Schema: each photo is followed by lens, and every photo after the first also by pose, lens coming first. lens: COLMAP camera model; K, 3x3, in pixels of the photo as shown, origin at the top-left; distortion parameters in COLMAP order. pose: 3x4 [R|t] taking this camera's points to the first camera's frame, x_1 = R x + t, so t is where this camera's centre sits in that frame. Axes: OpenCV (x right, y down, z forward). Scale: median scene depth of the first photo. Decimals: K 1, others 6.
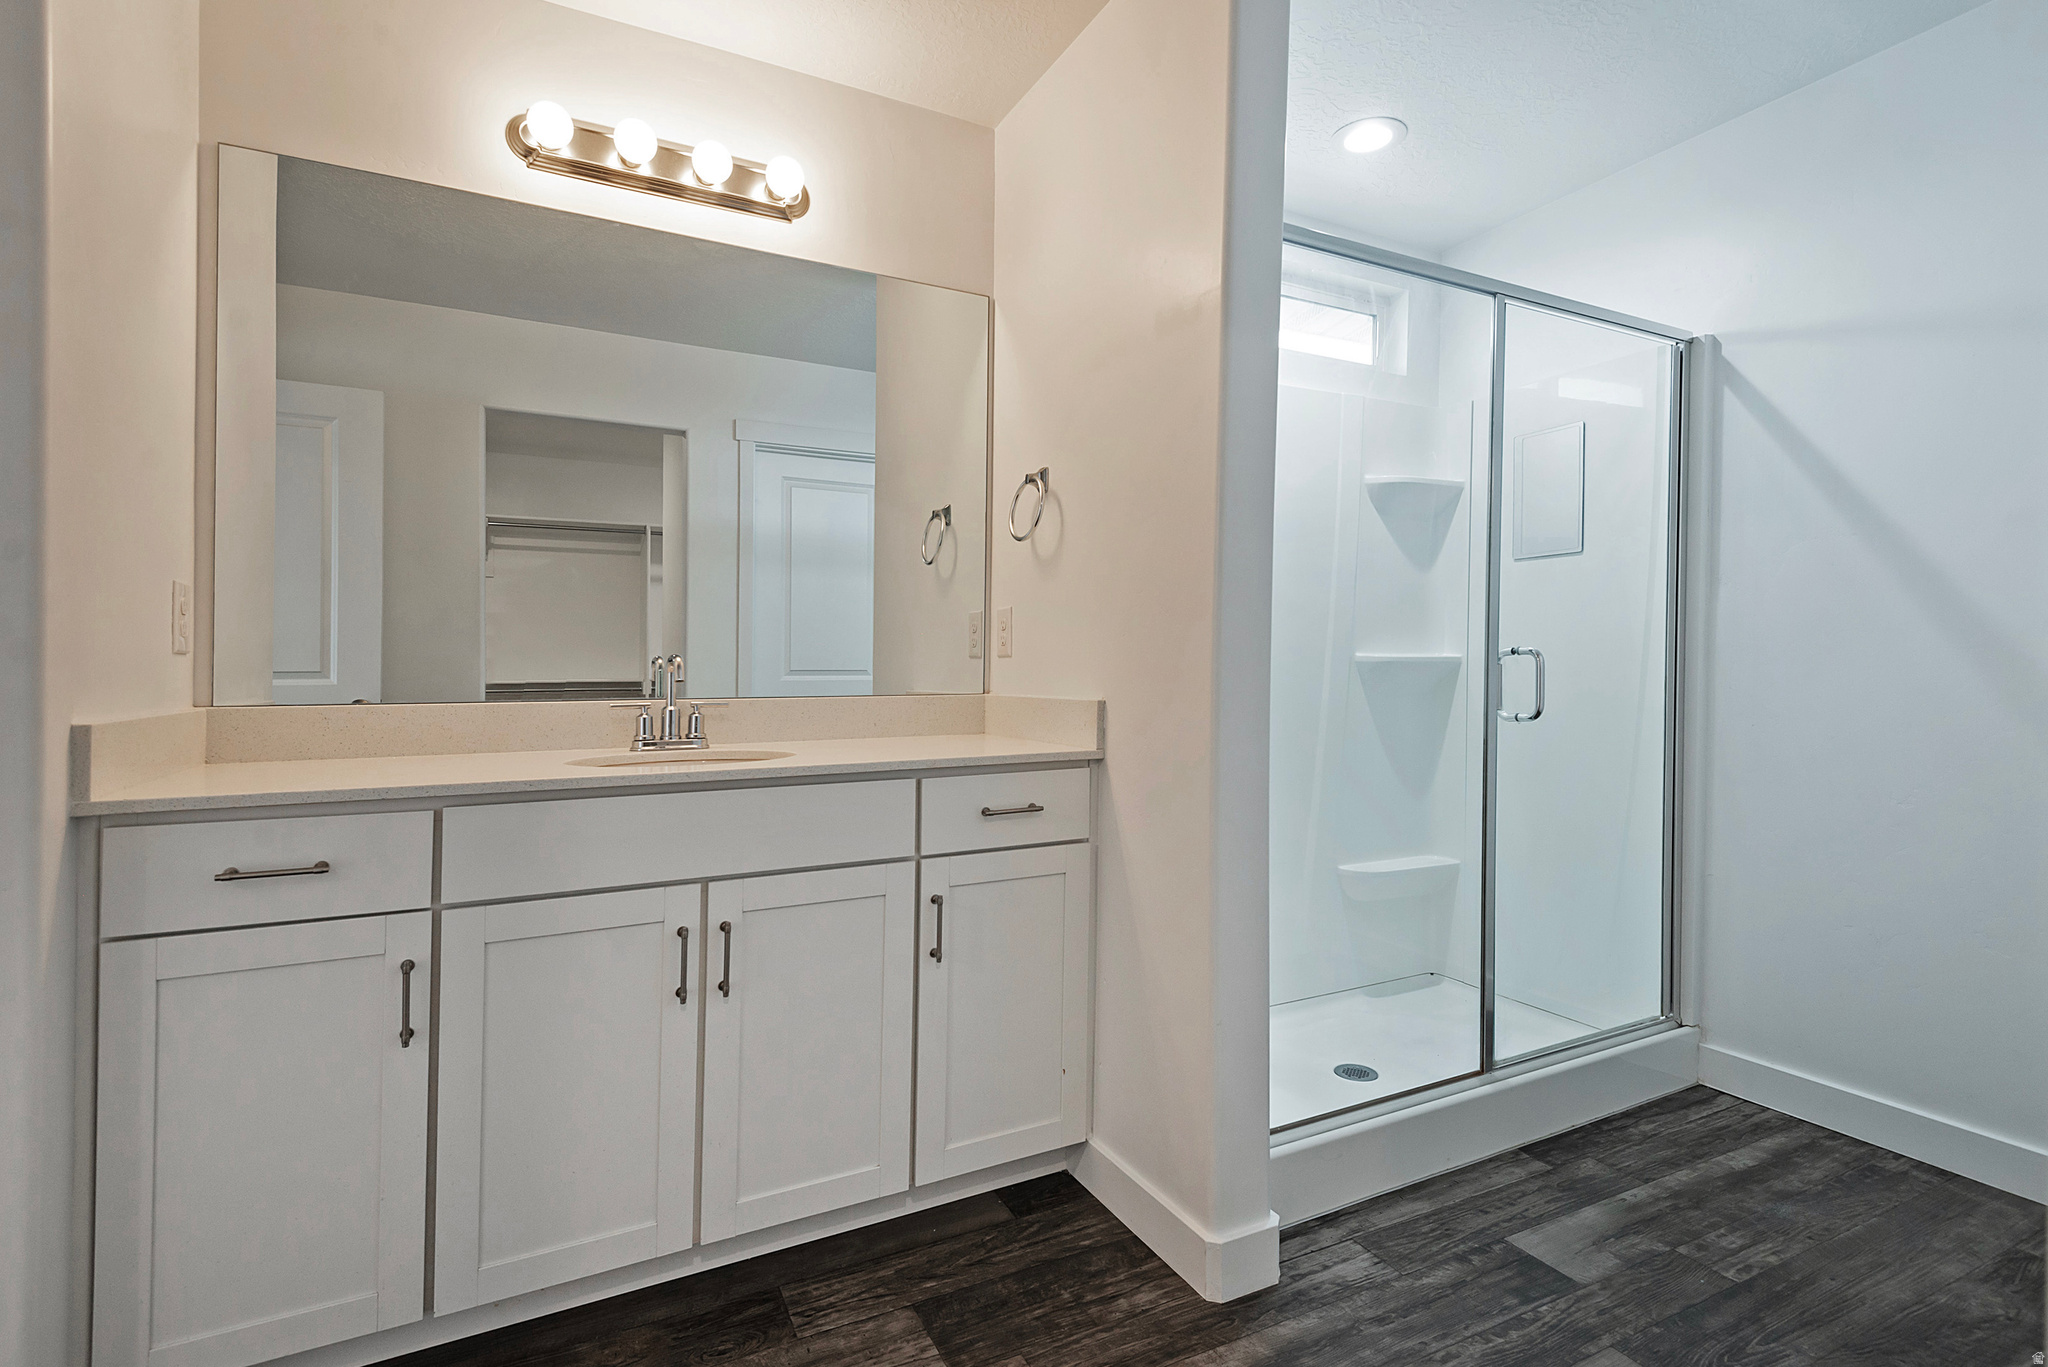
lens RADIAL K [[991.8, 0, 1024.0], [0, 991.8, 683.5], [0, 0, 1]] dist [0.000864, 0.000161]
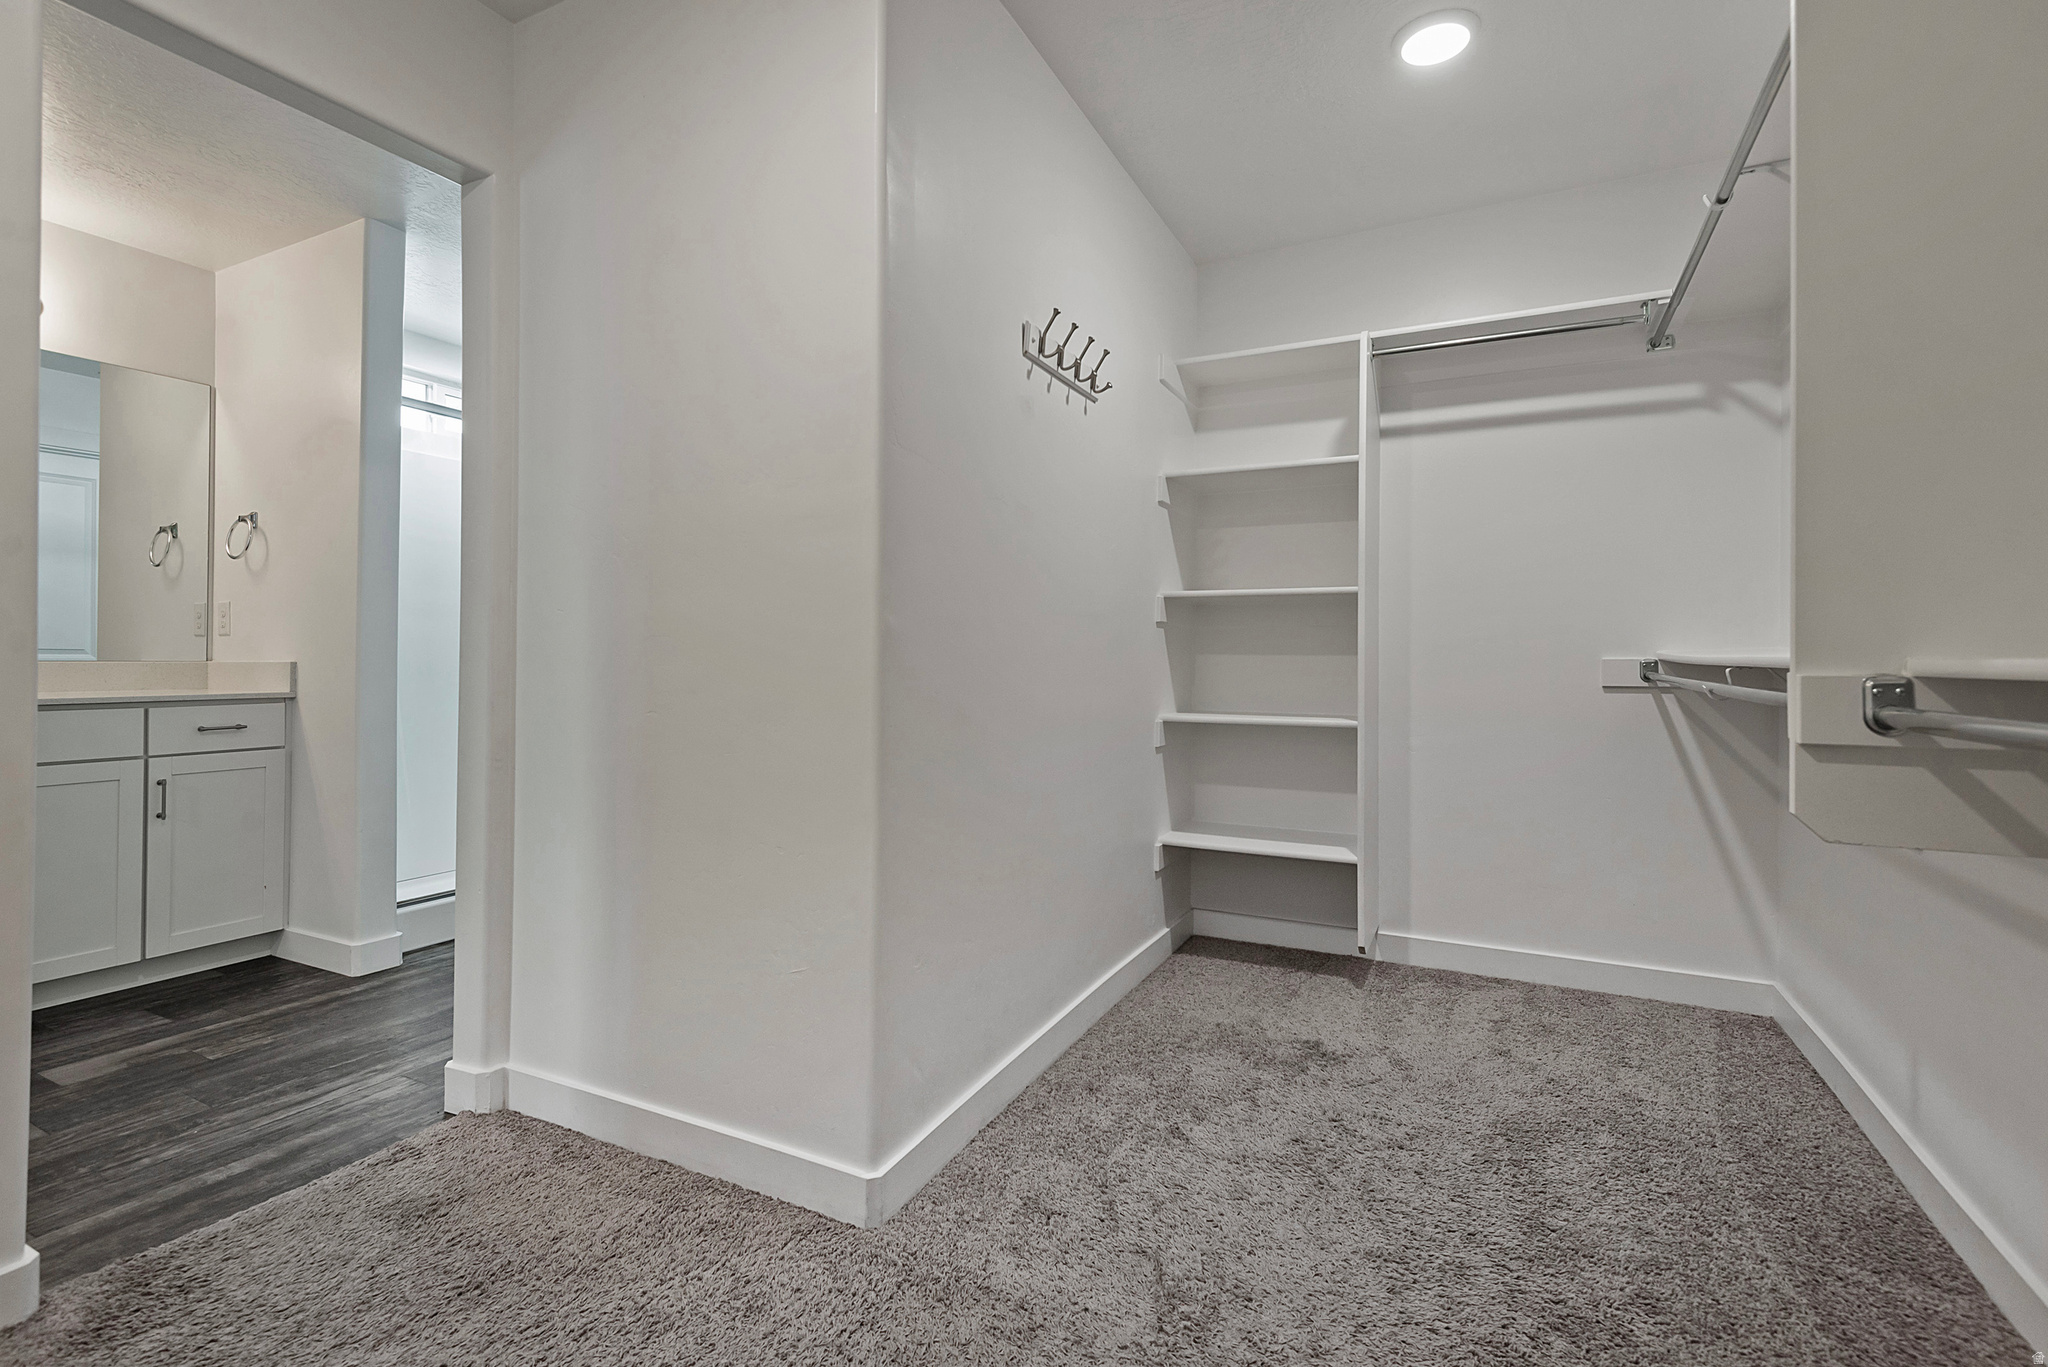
lens RADIAL K [[965.2, 0, 1024.0], [0, 965.2, 683.5], [0, 0, 1]] dist [-0.014607, -0.000138]
pose [[0.803708, -0.003247, 0.595016, 0.102930], [0.003278, 0.999994, 0.001029, 0.053063], [-0.595016, 0.001124, 0.803713, -0.948819]]
